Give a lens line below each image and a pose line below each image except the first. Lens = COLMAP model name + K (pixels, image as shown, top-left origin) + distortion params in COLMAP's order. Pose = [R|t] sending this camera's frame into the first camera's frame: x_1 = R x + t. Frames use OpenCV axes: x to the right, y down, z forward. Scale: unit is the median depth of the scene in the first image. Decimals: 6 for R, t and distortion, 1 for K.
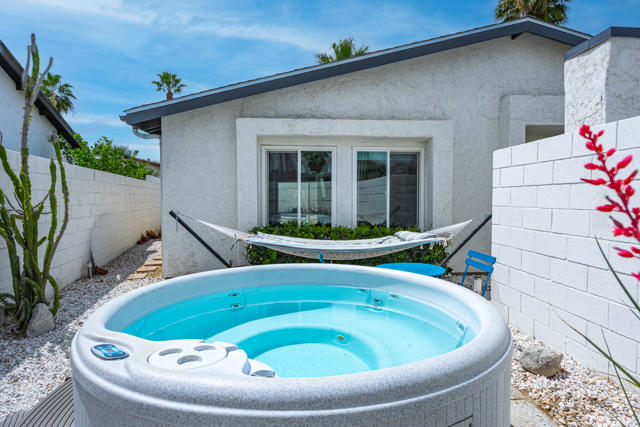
lens RADIAL K [[364.5, 0, 319.4], [0, 364.5, 211.8], [0, 0, 1]] dist [-0.002726, -0.000988]
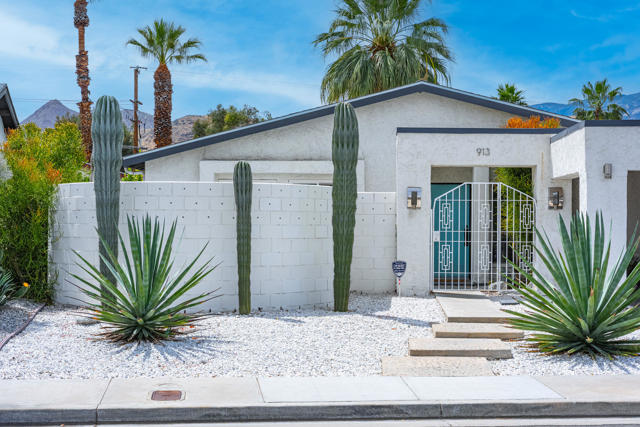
lens RADIAL K [[1053.7, 0, 319.6], [0, 1053.7, 215.1], [0, 0, 1]] dist [0.032459, 0.000000]
pose [[0.990121, 0.007097, -0.140036, 0.717639], [-0.013297, 0.998970, -0.043392, 0.102809], [0.139584, 0.044826, 0.989195, -2.637641]]
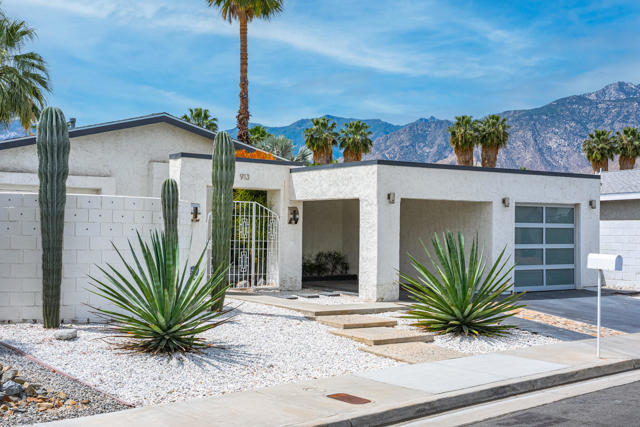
lens RADIAL K [[807.1, 0, 321.0], [0, 807.1, 213.9], [0, 0, 1]] dist [0.022679, 0.000000]
pose [[0.860373, 0.026992, 0.508949, -0.567980], [0.000802, 0.998524, -0.054313, 0.073413], [-0.509664, 0.047138, 0.859081, -2.185640]]
